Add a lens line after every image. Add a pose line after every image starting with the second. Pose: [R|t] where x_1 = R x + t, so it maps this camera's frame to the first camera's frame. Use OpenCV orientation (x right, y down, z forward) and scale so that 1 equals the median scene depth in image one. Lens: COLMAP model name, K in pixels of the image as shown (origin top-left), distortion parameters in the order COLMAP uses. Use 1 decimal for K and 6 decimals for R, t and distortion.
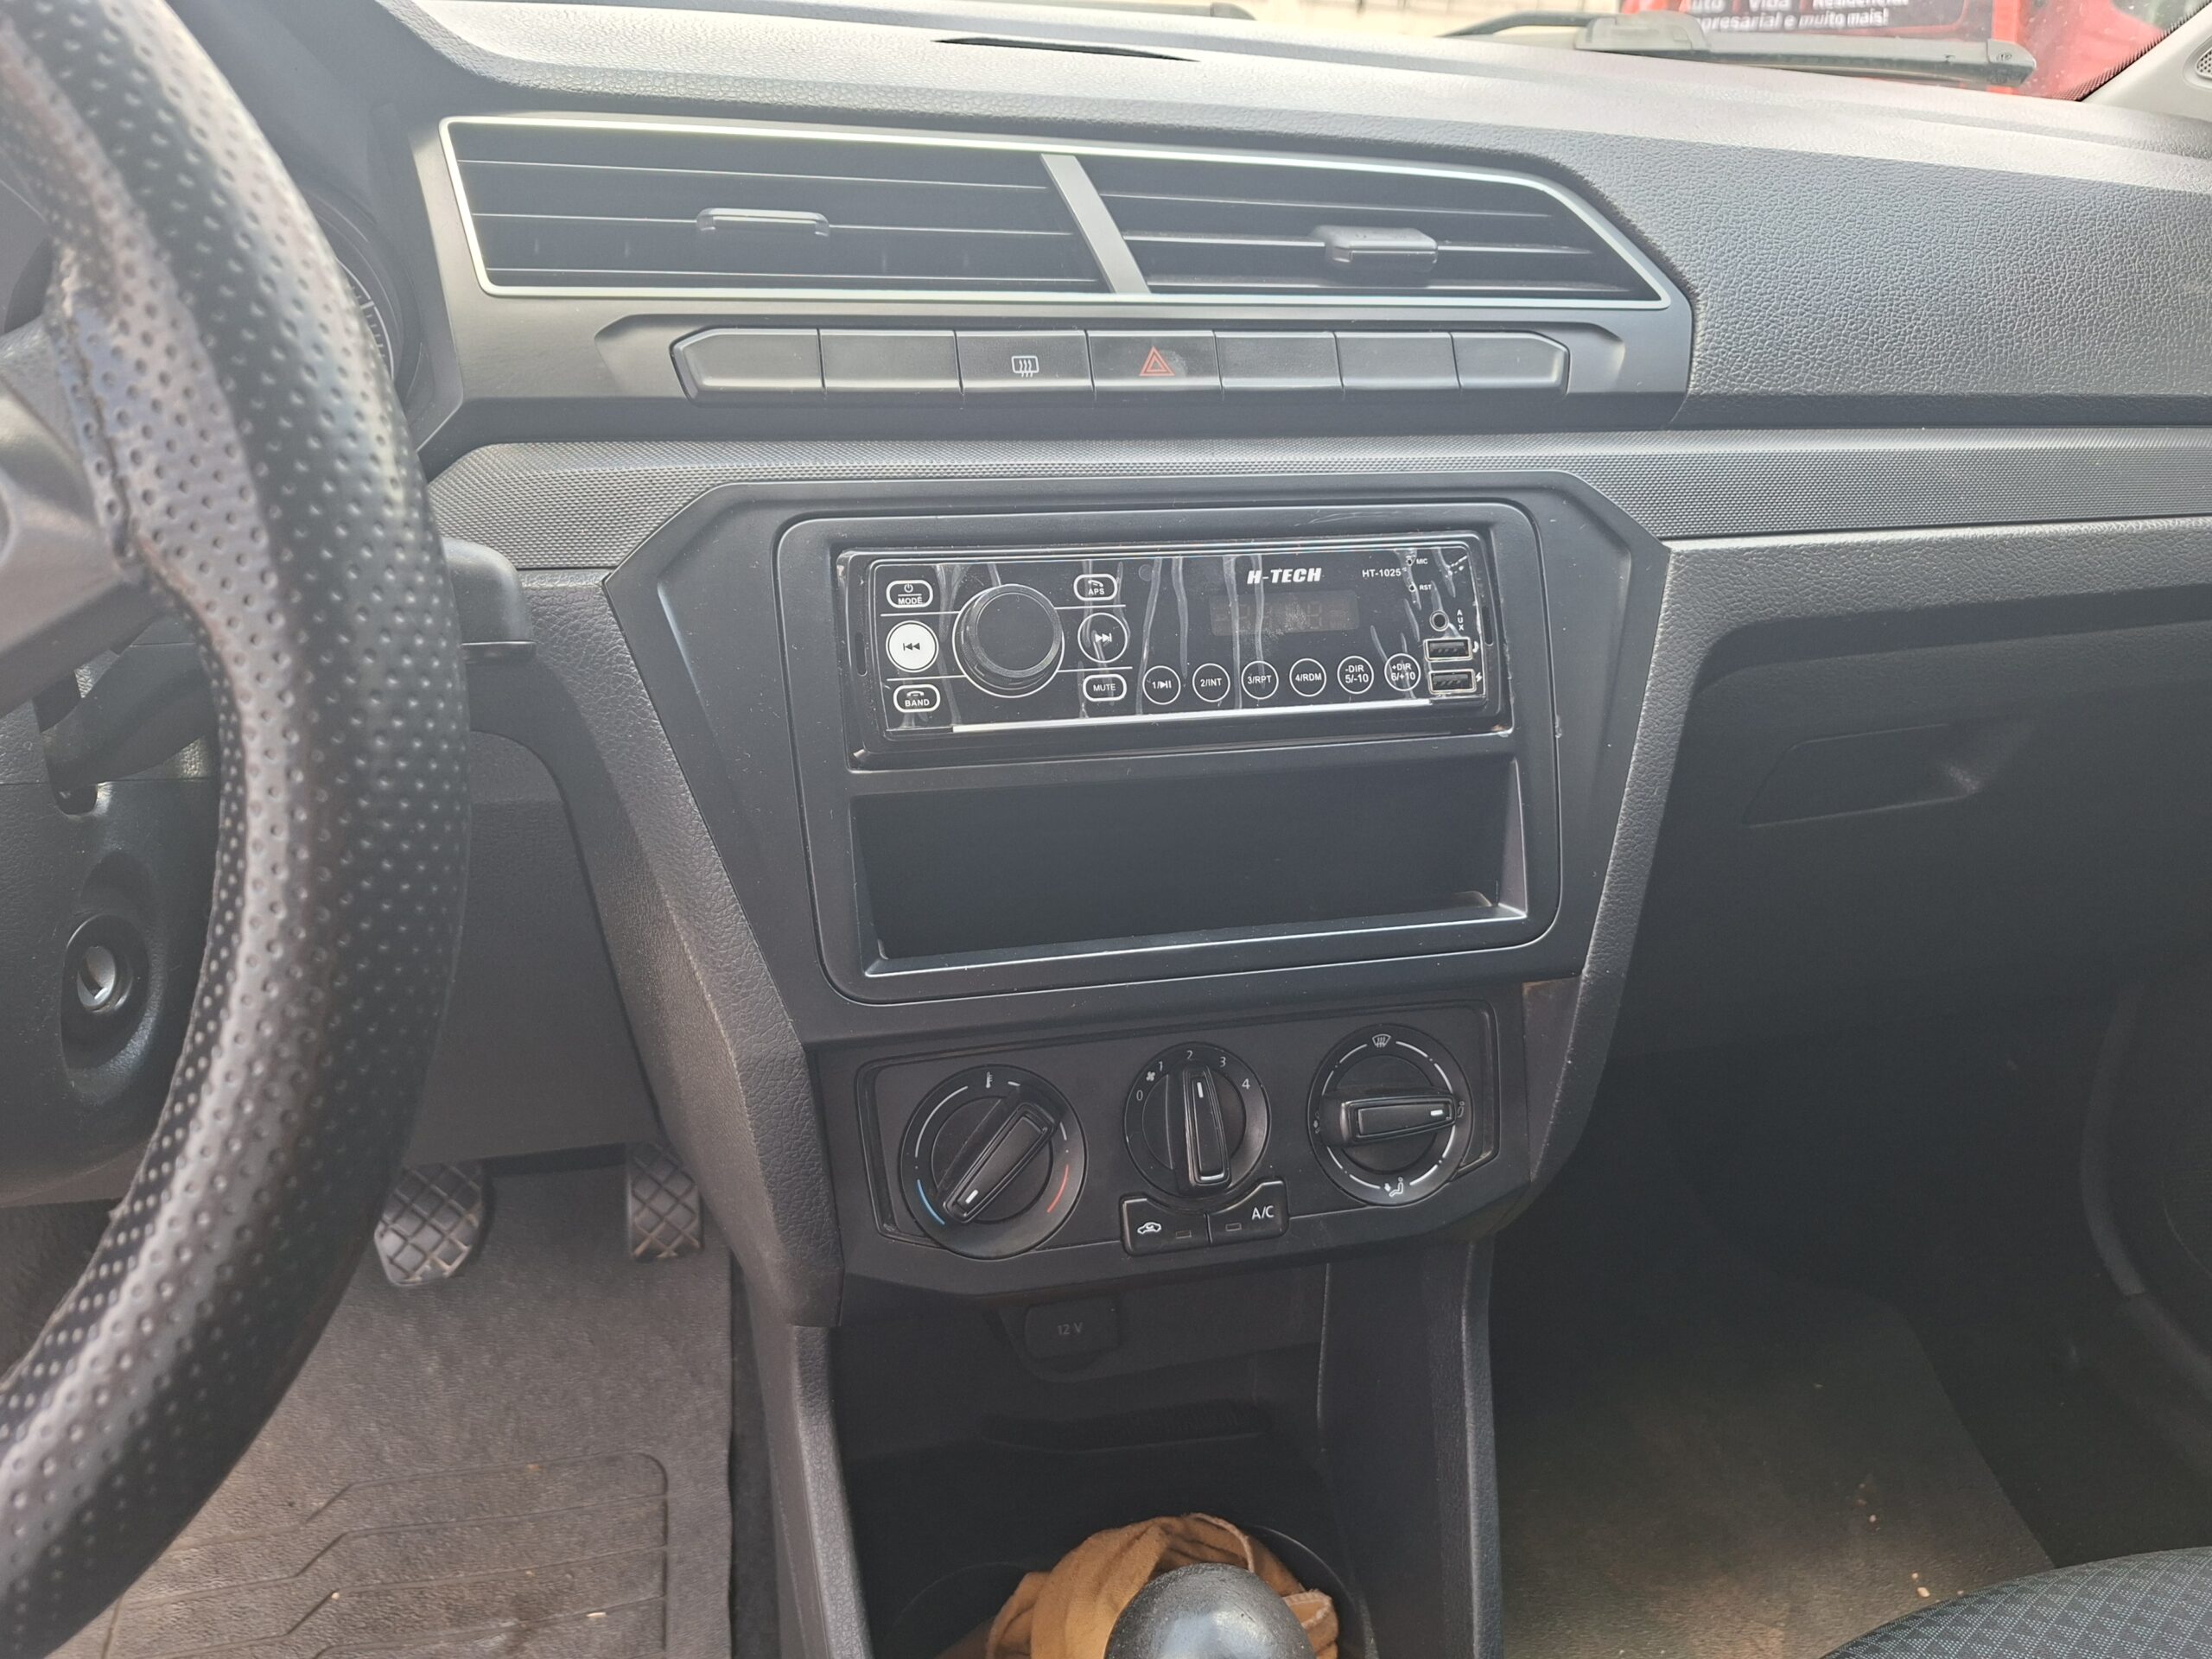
lens RADIAL K [[1674.0, 0, 1106.0], [0, 1674.0, 829.5], [0, 0, 1]] dist [0.009067, -0.000918]
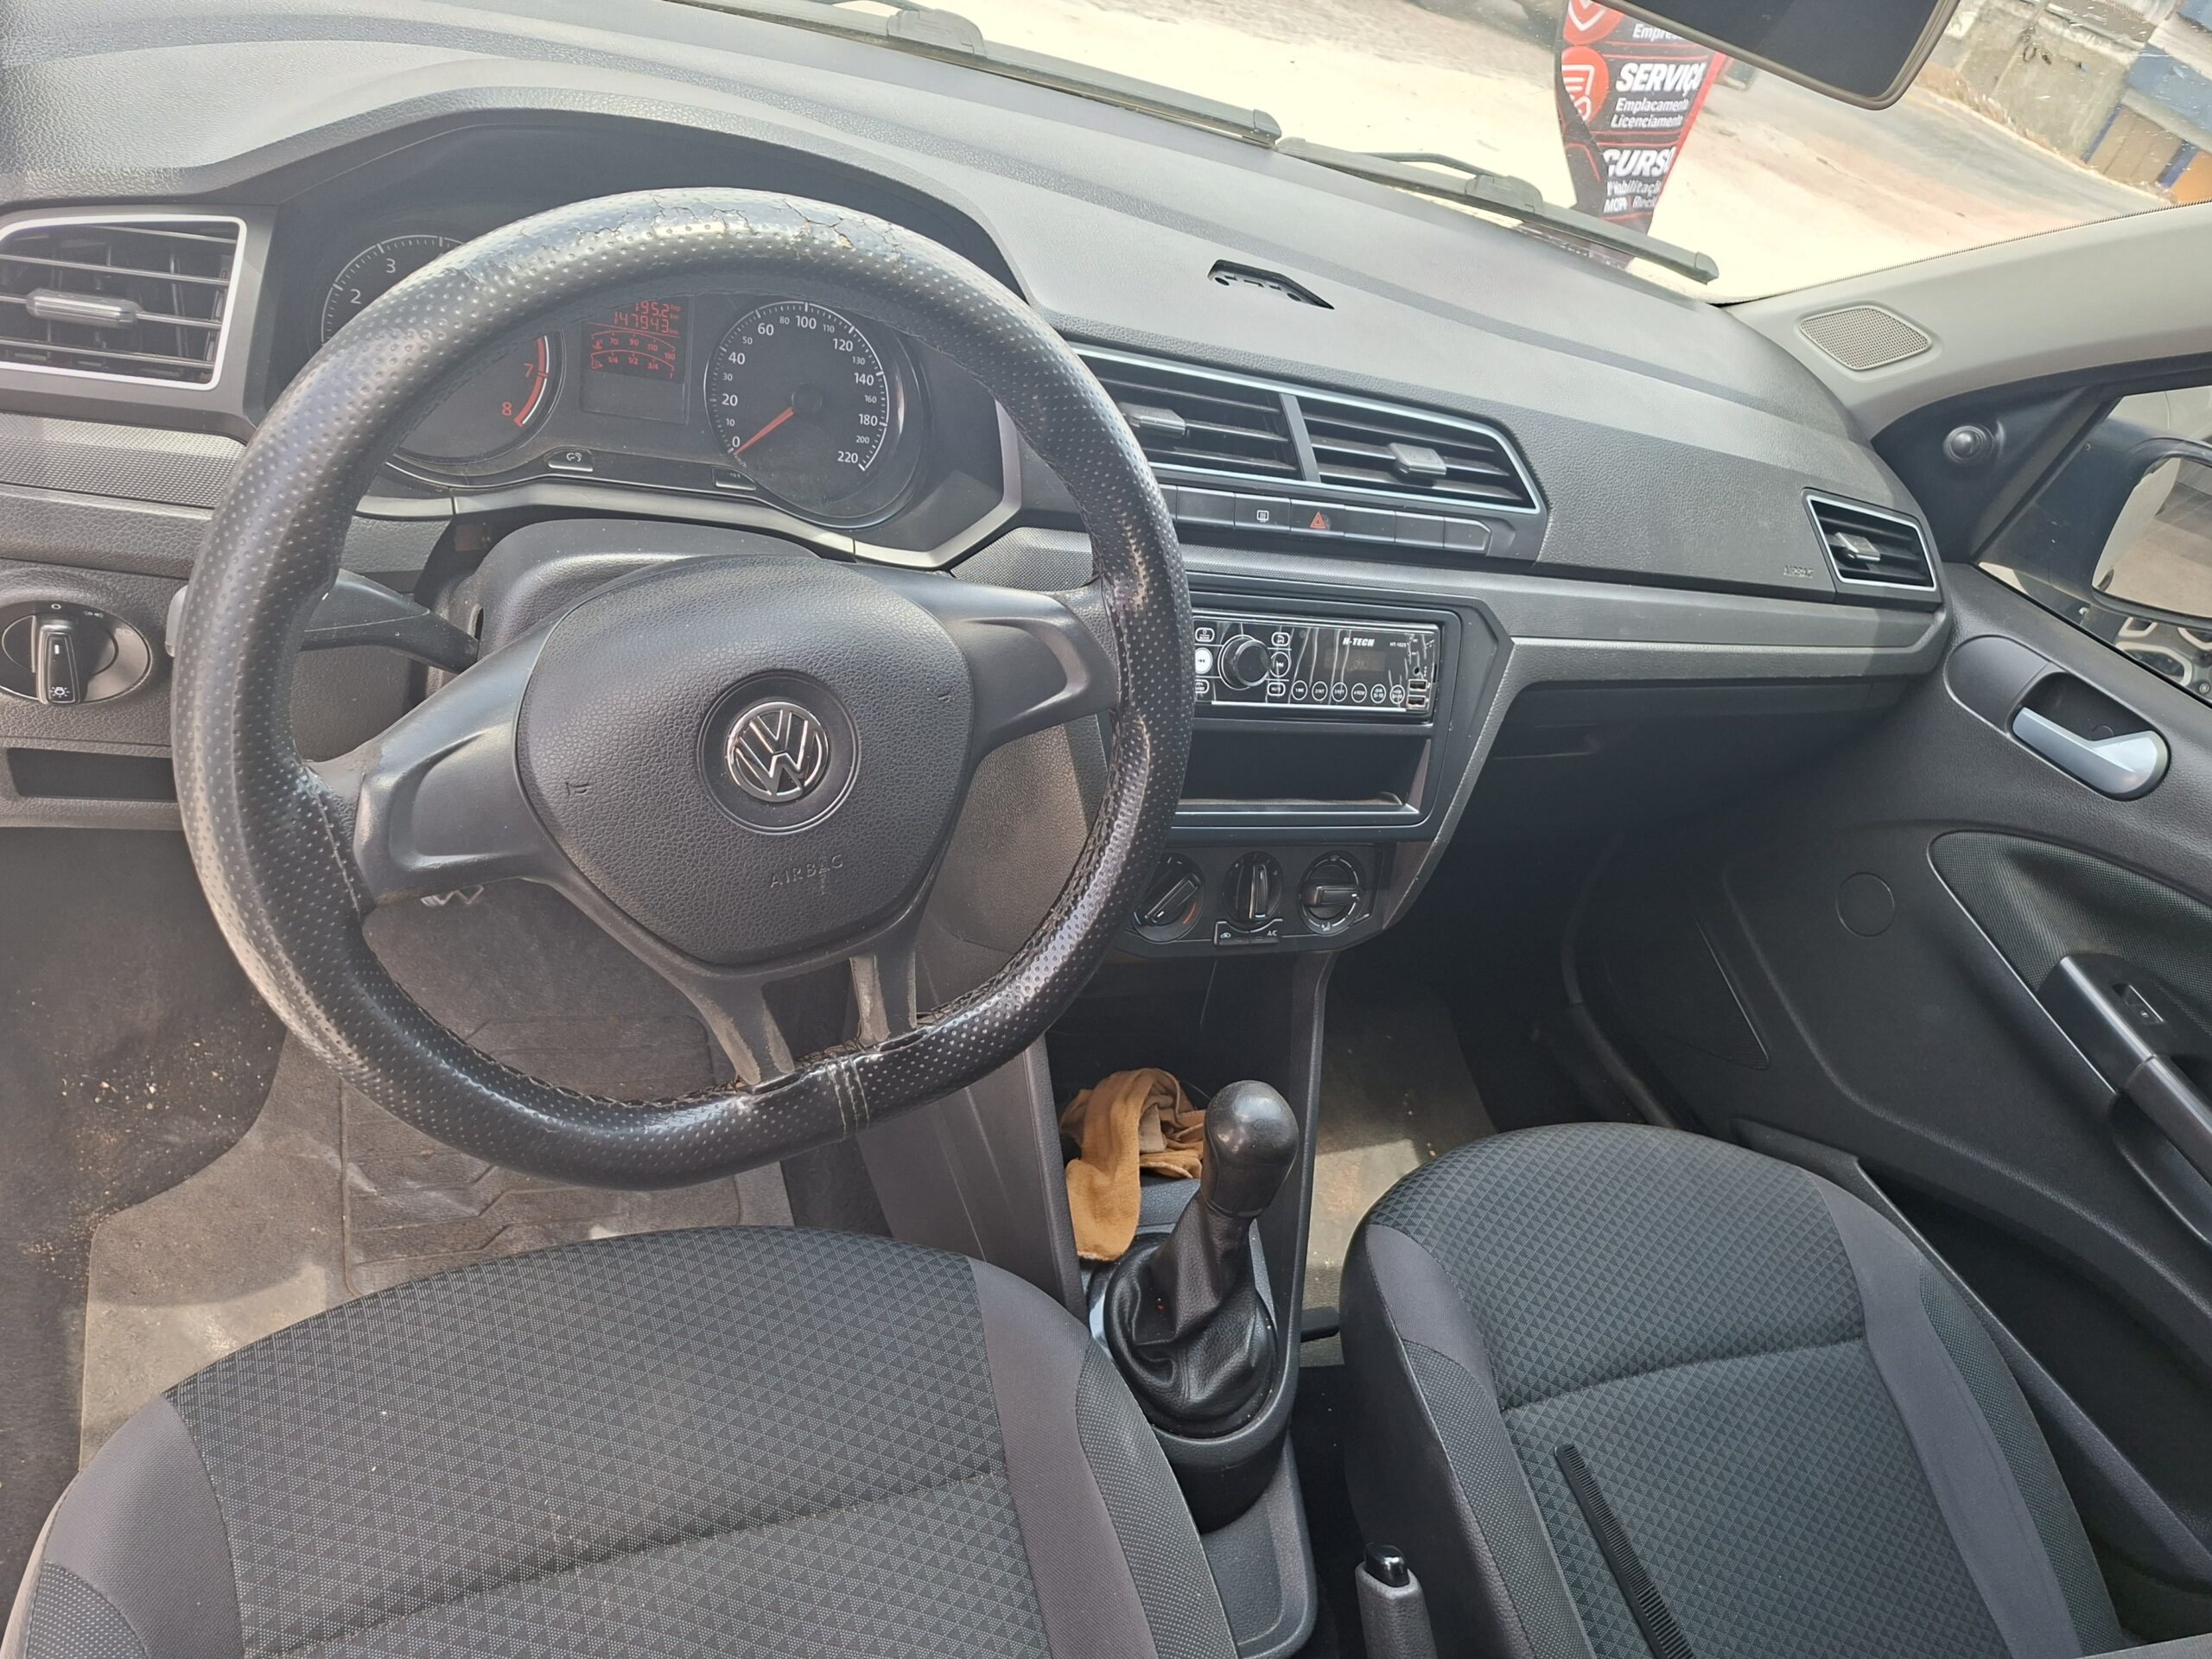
lens RADIAL K [[1575.6, 0, 1106.0], [0, 1575.6, 829.5], [0, 0, 1]] dist [0.011690, 0.003367]
pose [[0.950484, 0.129363, 0.282569, -0.699788], [-0.188629, 0.962748, 0.193740, -0.244972], [-0.246980, -0.237448, 0.939478, -0.786310]]
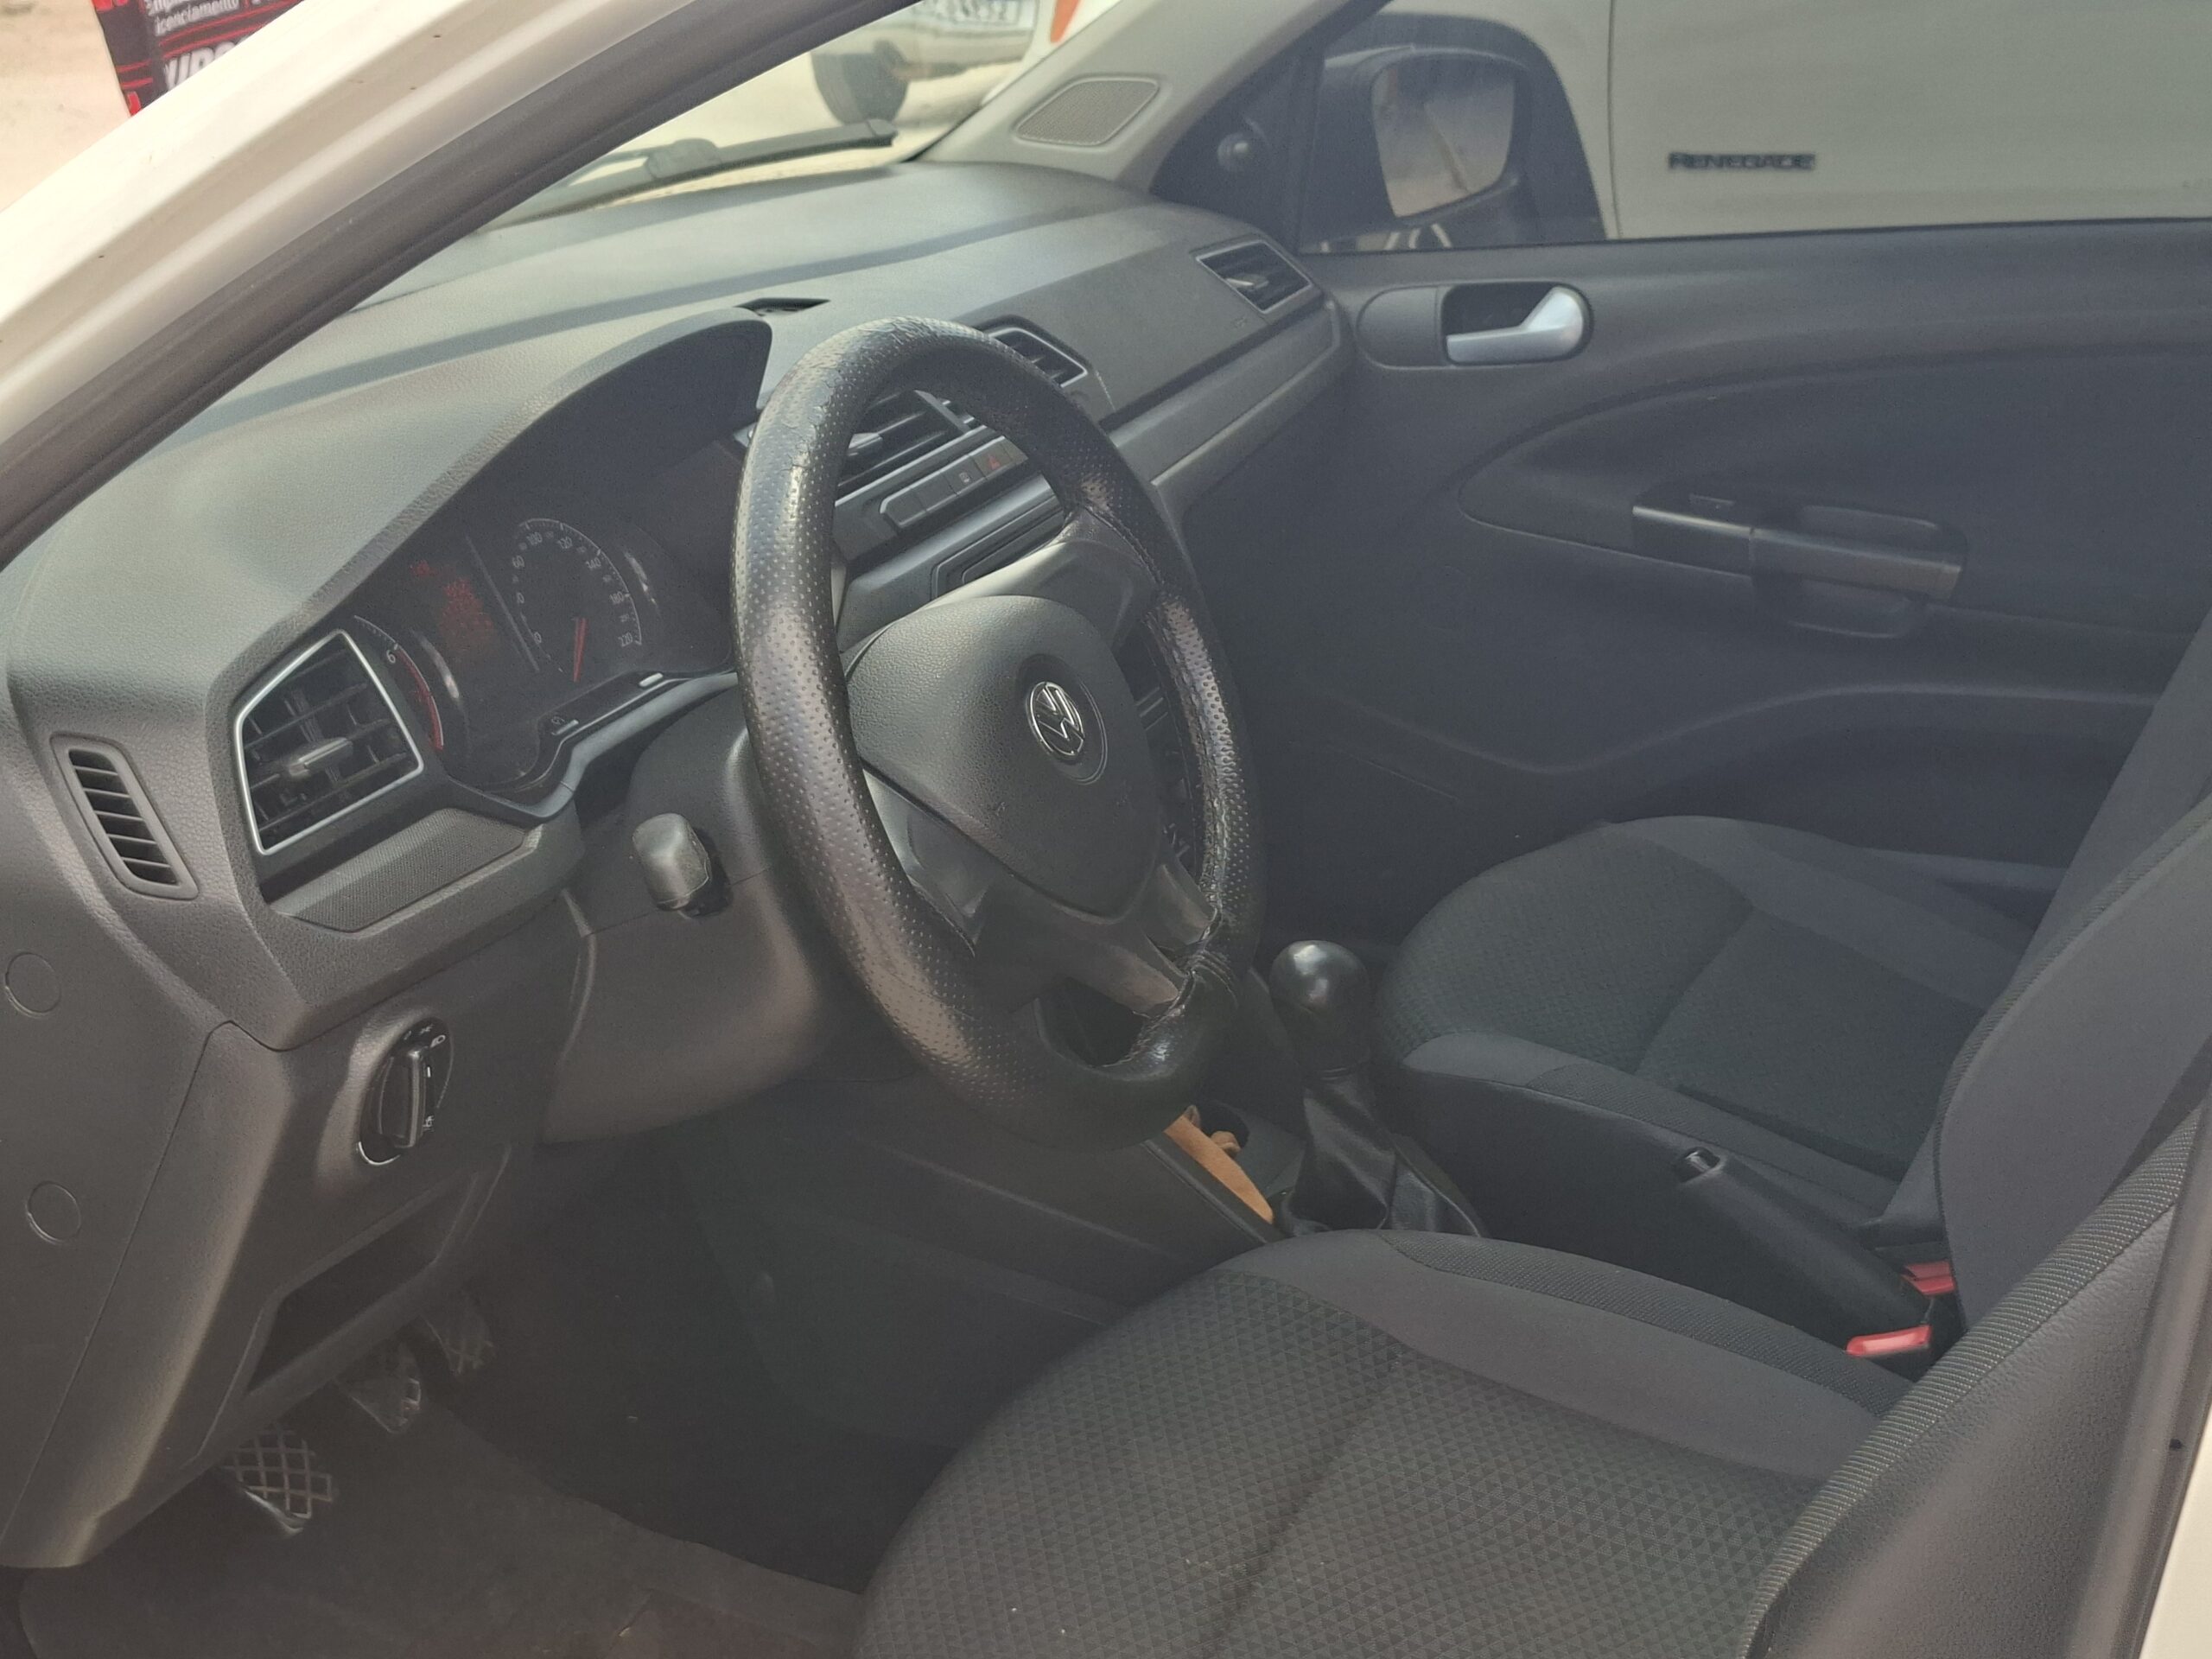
lens RADIAL K [[3086.4, 0, 1121.8], [0, 3086.4, 819.8], [0, 0, 1]] dist [0.173219, -0.380225]
pose [[0.606681, -0.330053, 0.723189, -2.749130], [0.389746, 0.916388, 0.091269, -0.166724], [-0.692846, 0.226489, 0.684593, -1.565851]]
